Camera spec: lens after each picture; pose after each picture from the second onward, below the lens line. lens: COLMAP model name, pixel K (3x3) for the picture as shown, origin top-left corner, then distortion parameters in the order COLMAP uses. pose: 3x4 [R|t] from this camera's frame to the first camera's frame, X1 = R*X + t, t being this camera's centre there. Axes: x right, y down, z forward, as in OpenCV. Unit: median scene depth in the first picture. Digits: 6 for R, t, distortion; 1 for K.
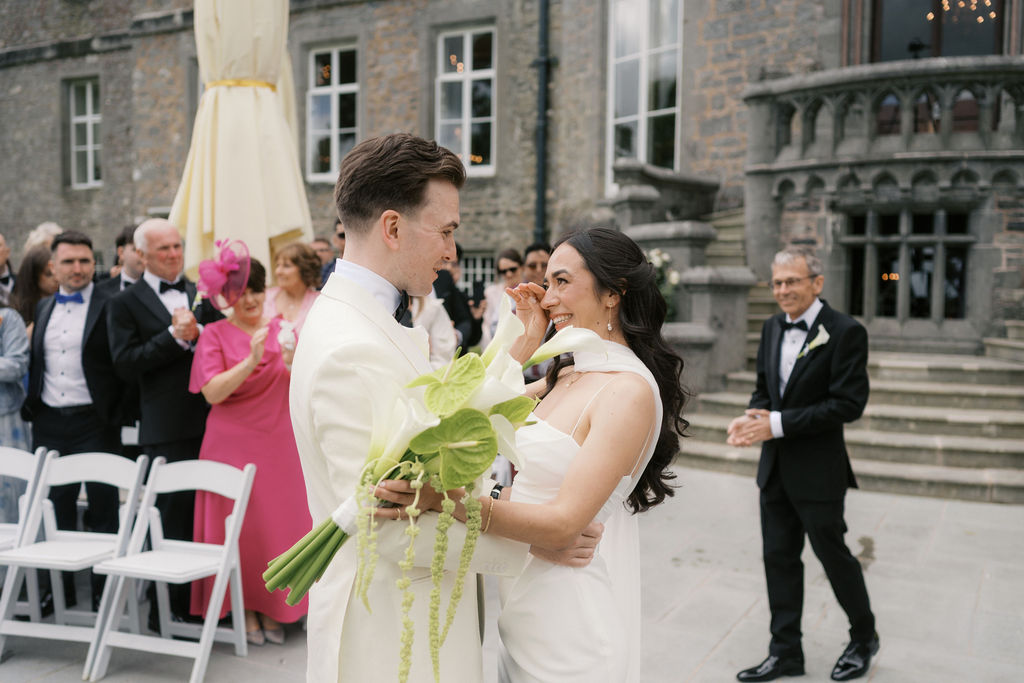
lens RADIAL K [[972.6, 0, 512.0], [0, 972.6, 341.5], [0, 0, 1]] dist [-0.003749, 0.000964]
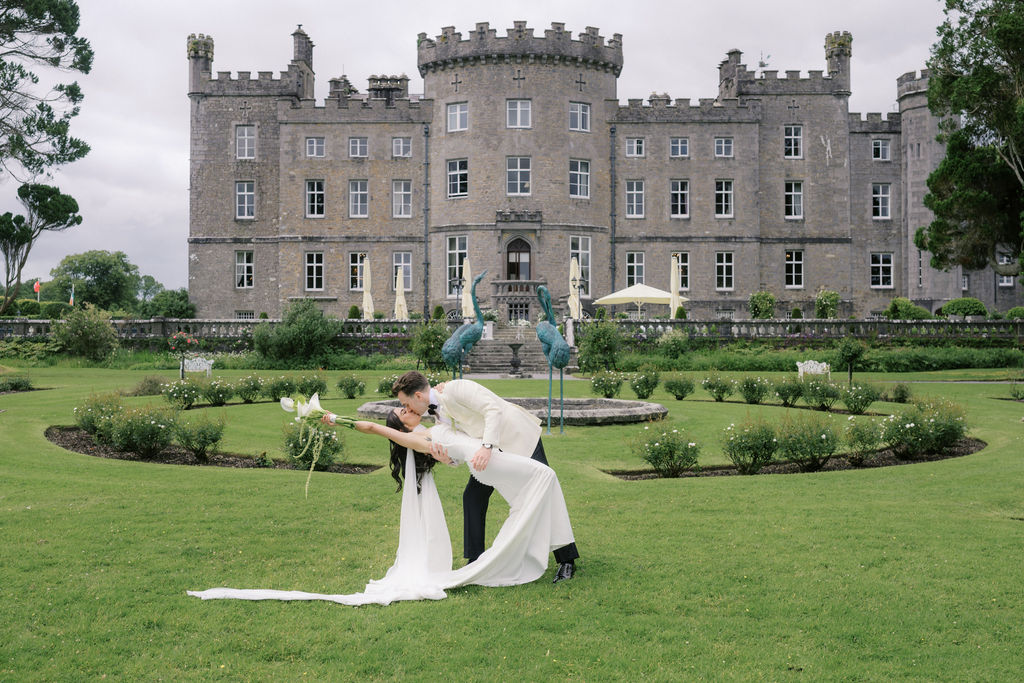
lens RADIAL K [[1001.2, 0, 512.0], [0, 1001.2, 341.5], [0, 0, 1]] dist [-0.006312, 0.001368]
pose [[0.887943, -0.008468, 0.459877, -2.239244], [0.039151, 0.997593, -0.057226, 0.405073], [-0.458285, 0.068818, 0.886137, -4.015169]]
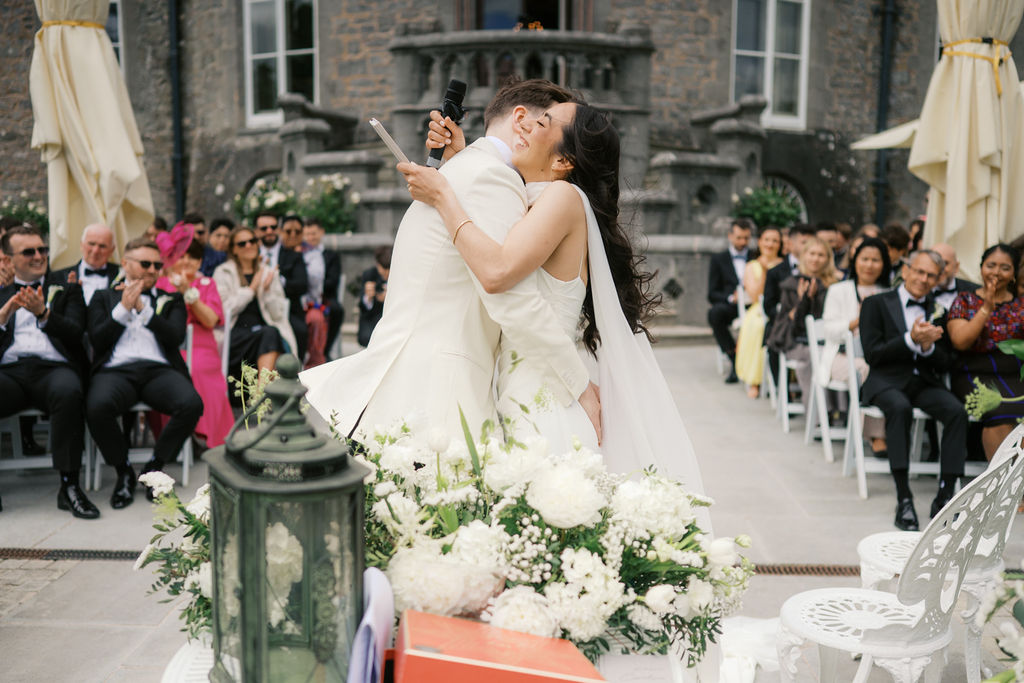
lens RADIAL K [[963.8, 0, 512.0], [0, 963.8, 341.5], [0, 0, 1]] dist [-0.006901, 0.005680]
pose [[0.895022, -0.063953, 0.441413, -0.176828], [0.032513, 0.996389, 0.078434, 0.022814], [-0.444835, -0.055848, 0.893869, -0.153448]]
